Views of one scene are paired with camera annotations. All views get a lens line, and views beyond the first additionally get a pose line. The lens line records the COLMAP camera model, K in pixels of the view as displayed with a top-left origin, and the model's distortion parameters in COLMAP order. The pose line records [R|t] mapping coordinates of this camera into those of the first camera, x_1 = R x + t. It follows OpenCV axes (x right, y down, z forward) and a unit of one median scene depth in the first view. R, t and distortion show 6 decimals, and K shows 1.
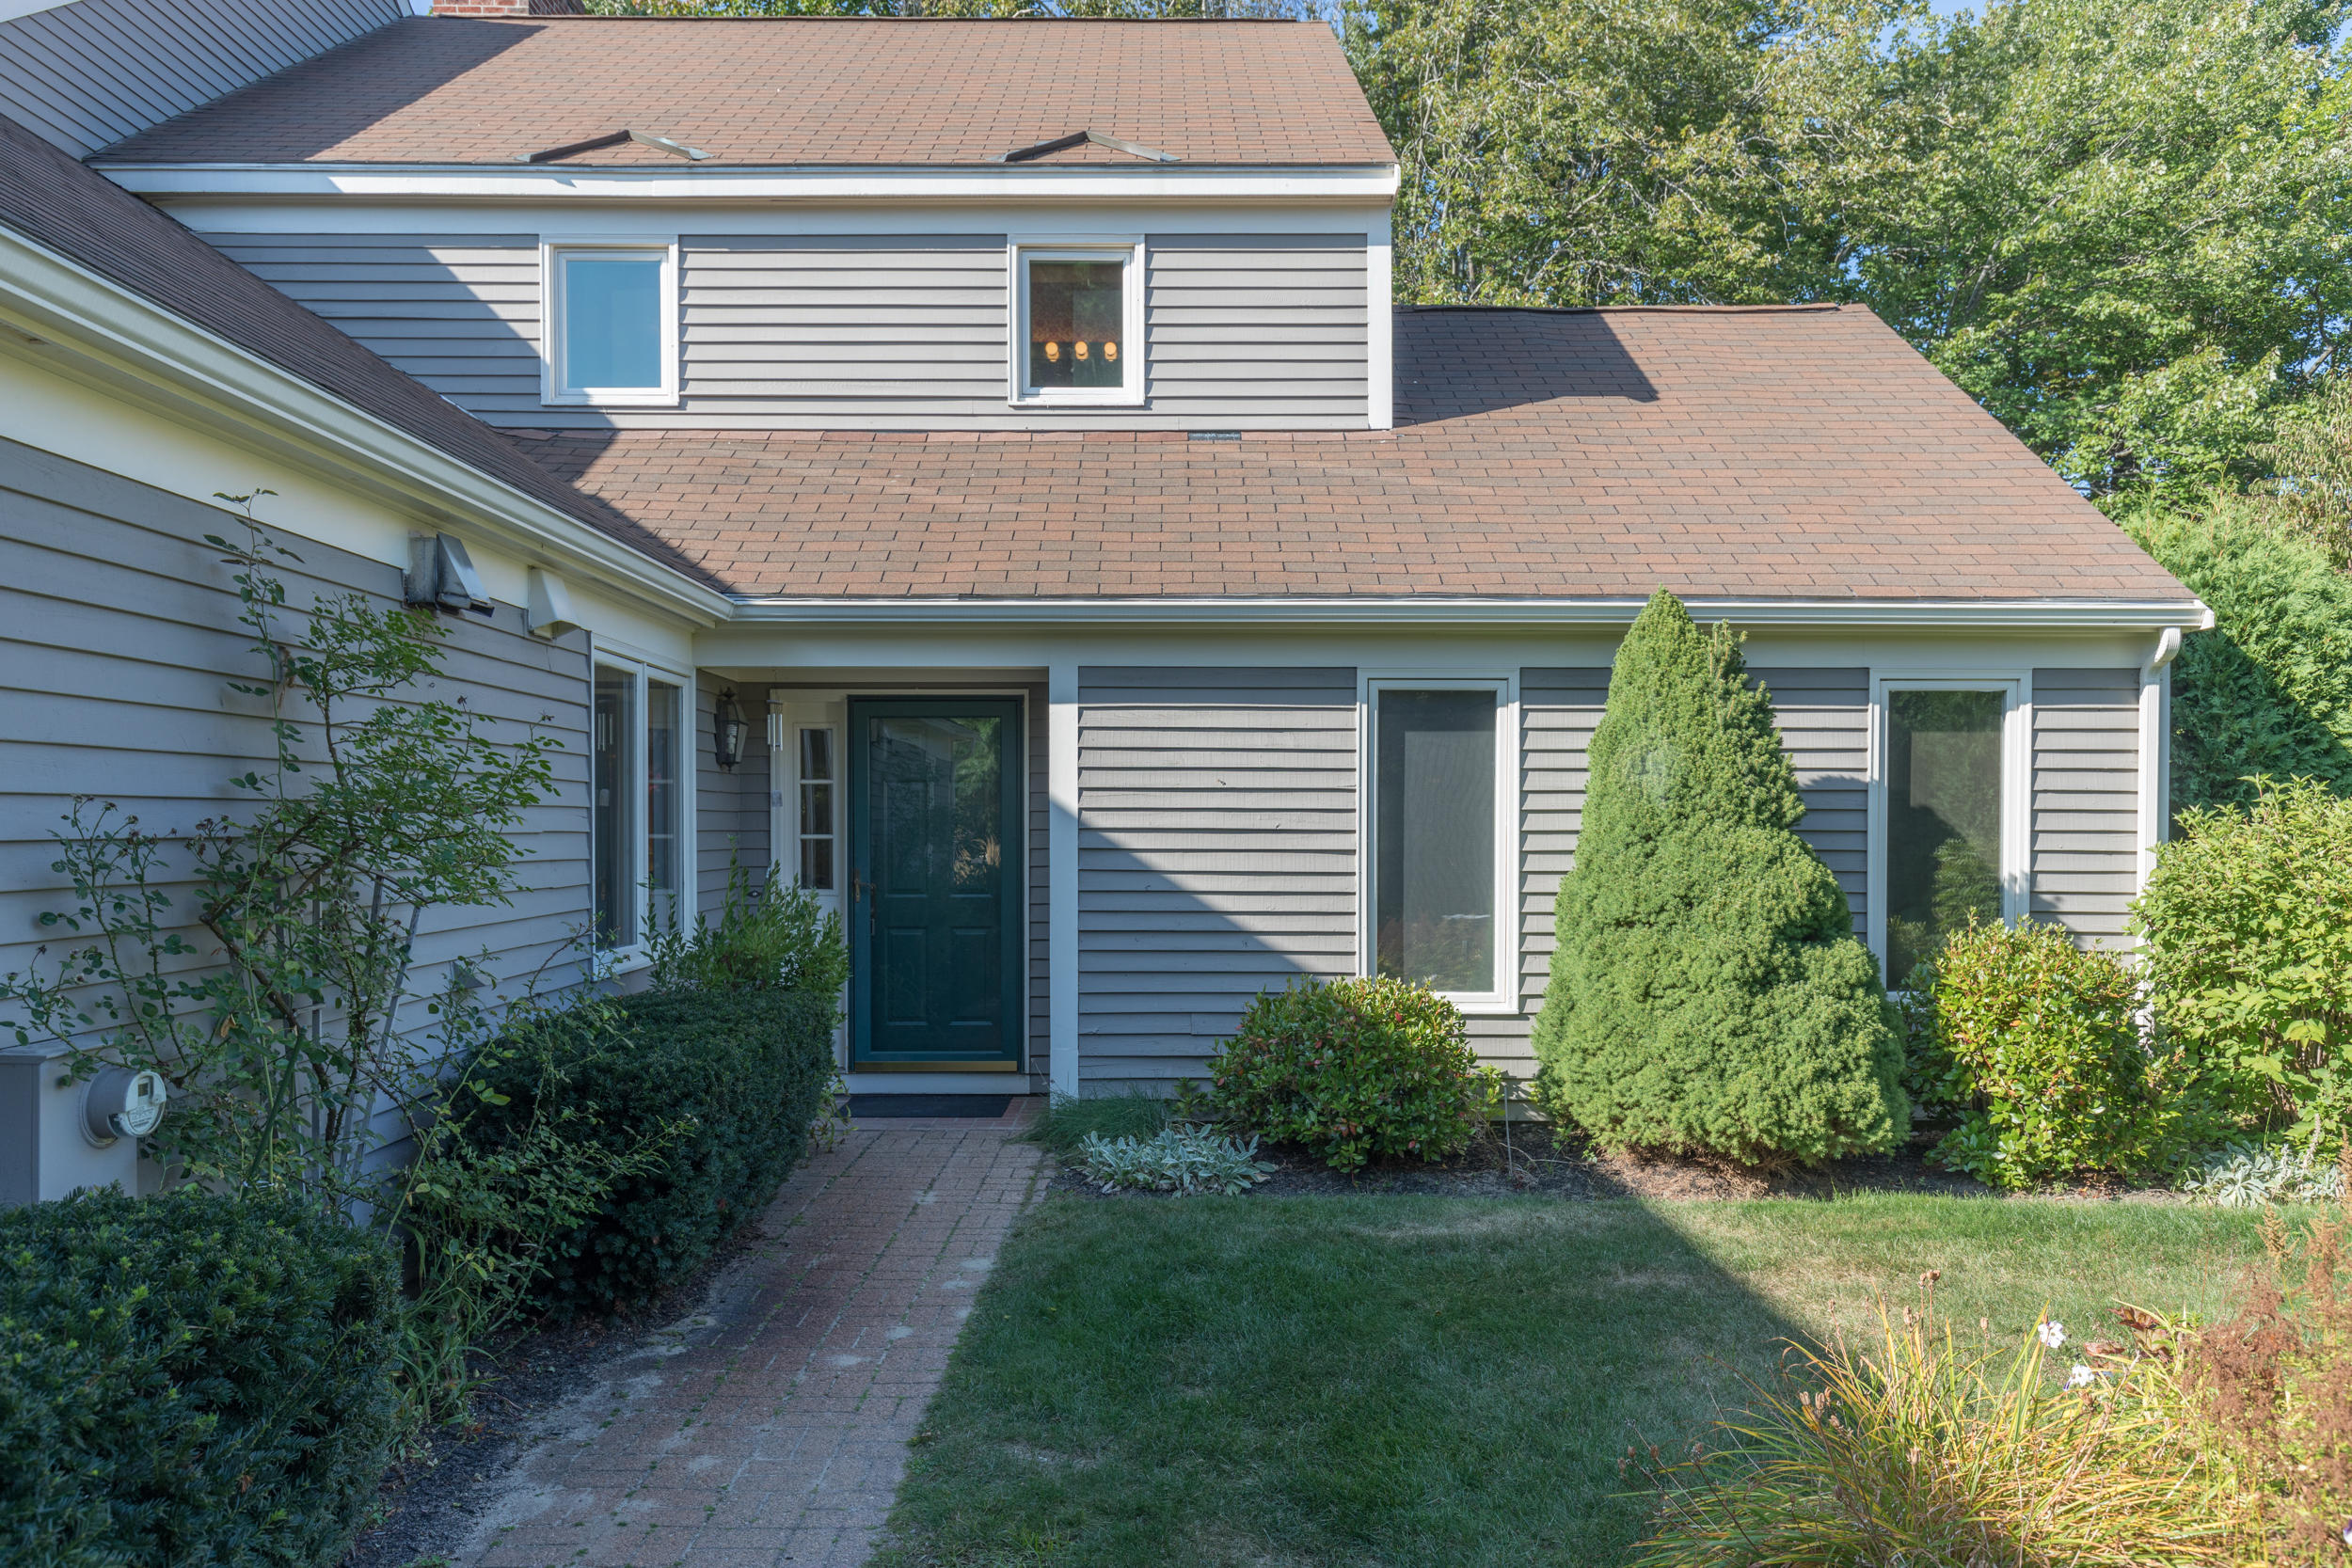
lens RADIAL K [[1632.3, 0, 1176.3], [0, 1632.3, 842.5], [0, 0, 1]] dist [0.008348, -0.007650]
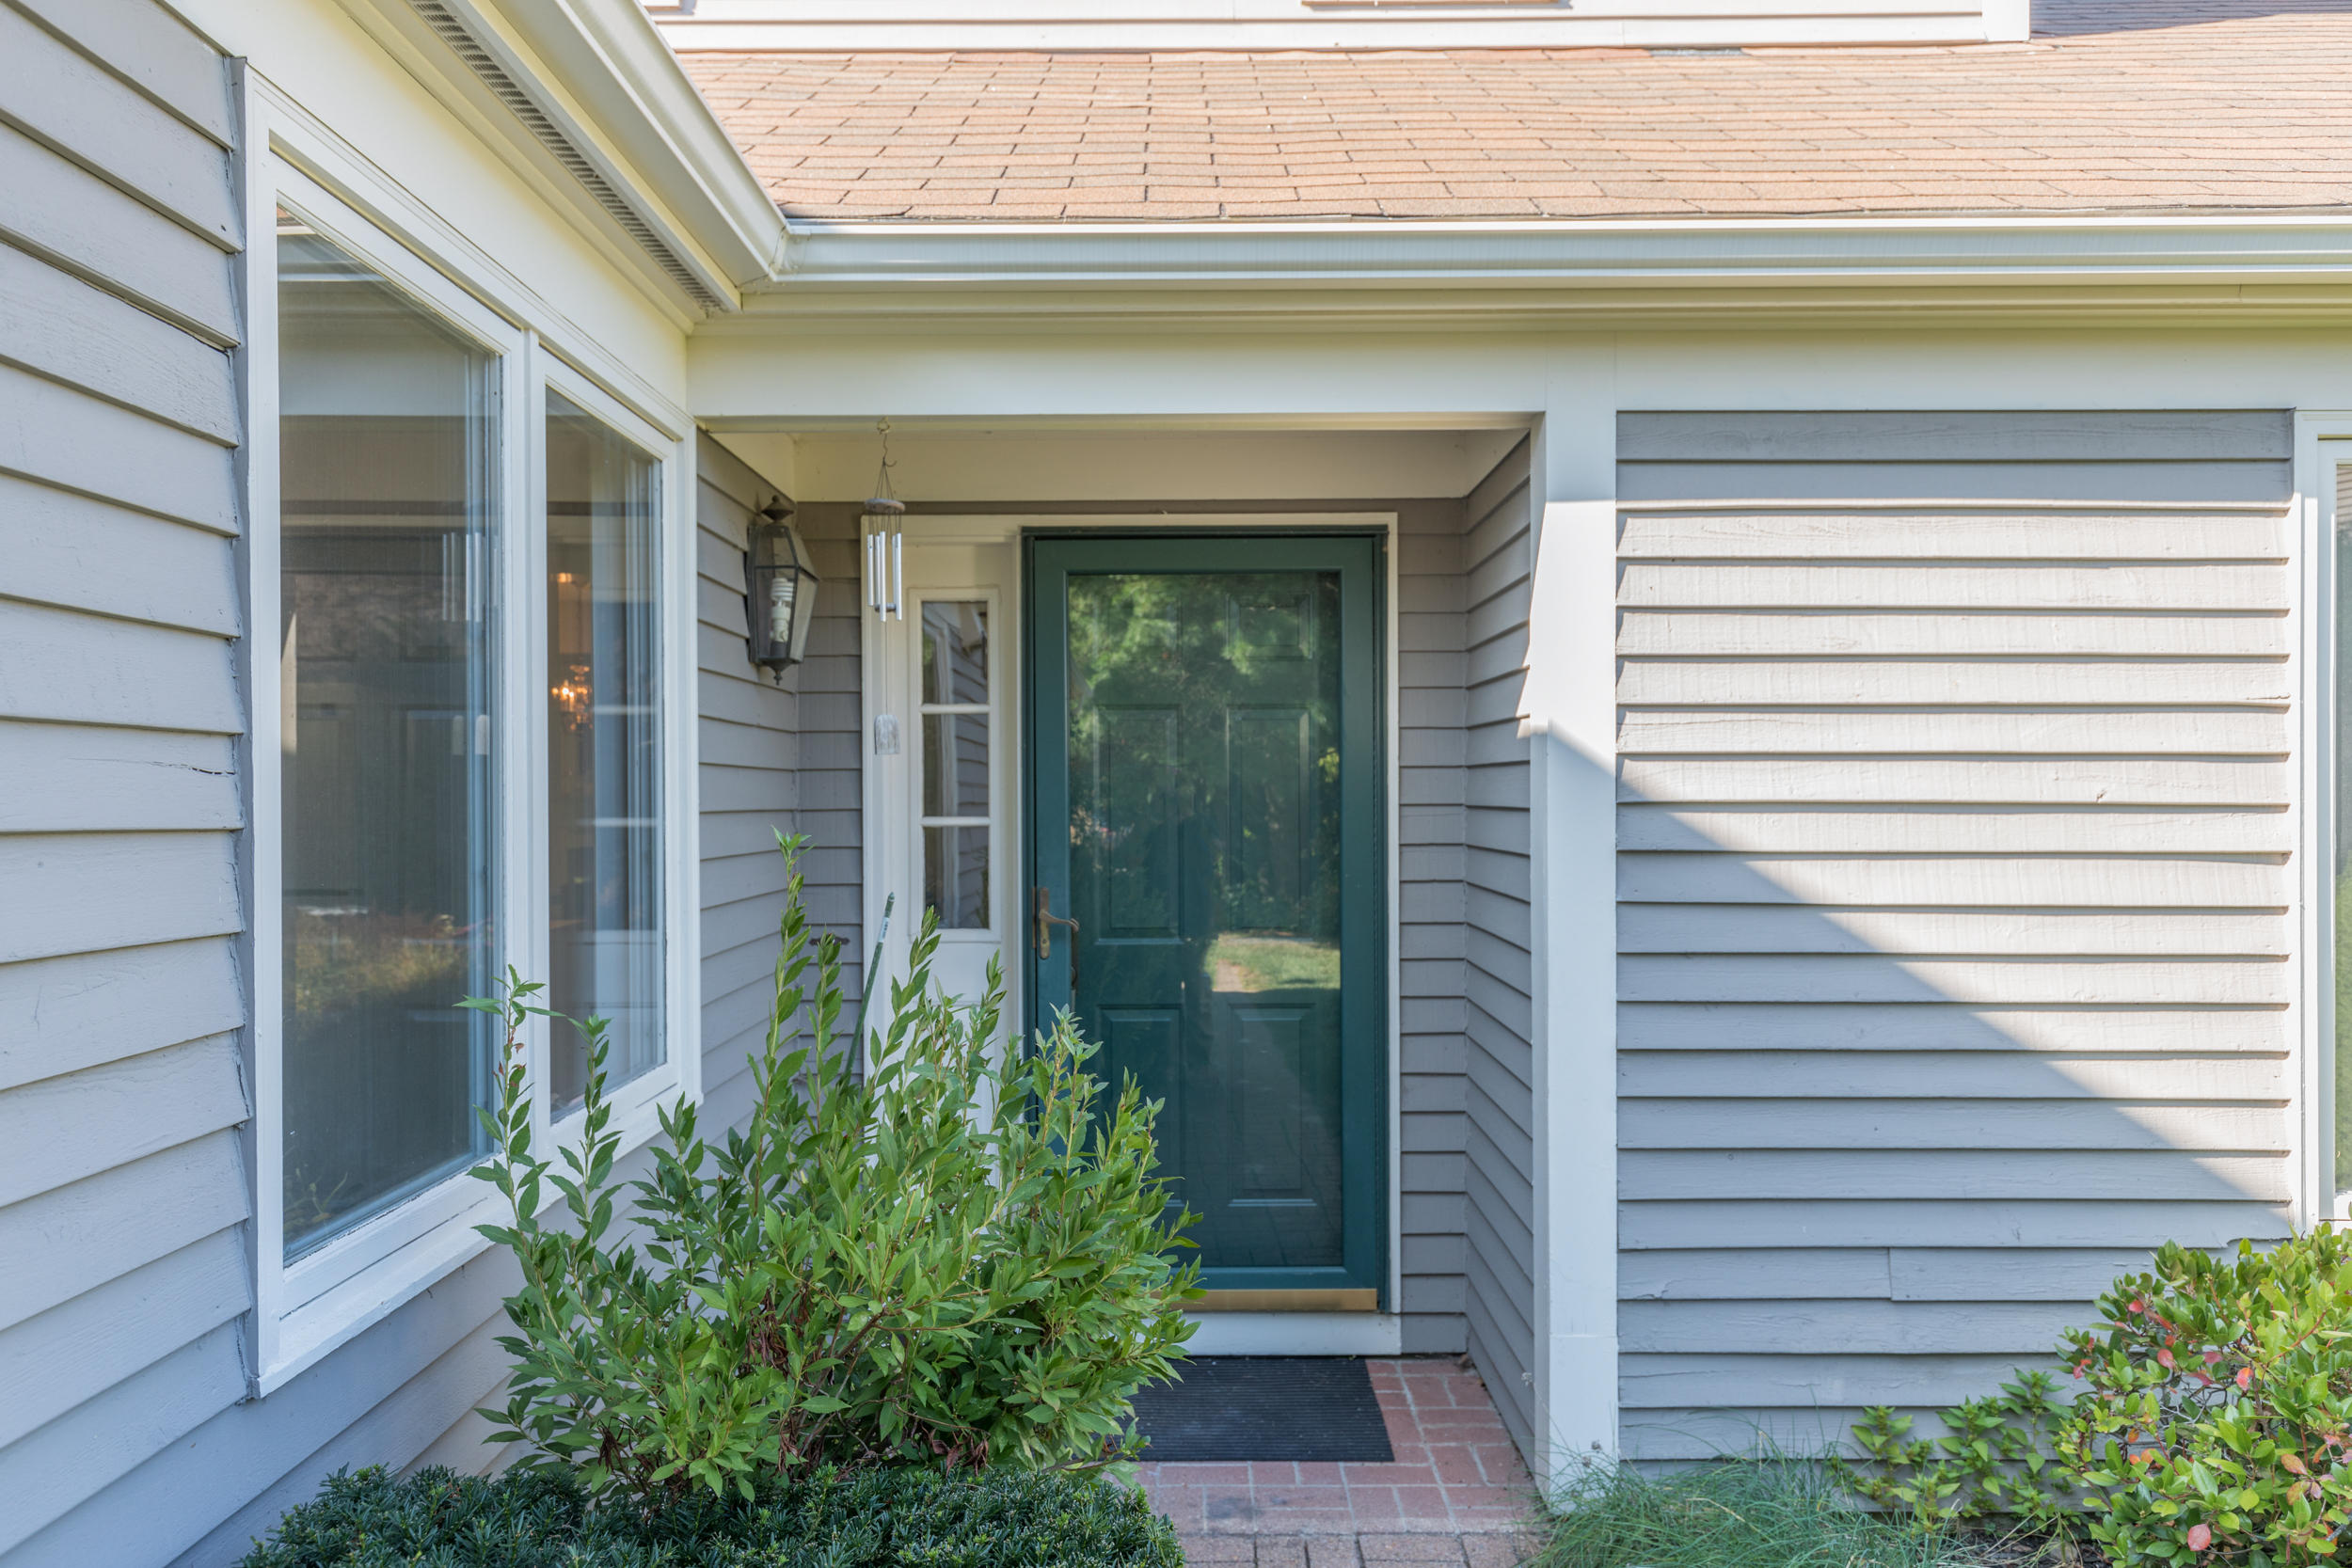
lens RADIAL K [[1536.6, 0, 1178.9], [0, 1536.6, 793.3], [0, 0, 1]] dist [0.006022, 0.000699]
pose [[0.999920, -0.005138, -0.011596, -0.166078], [0.004993, 0.999910, -0.012464, -0.006623], [0.011659, 0.012405, 0.999855, 0.606985]]
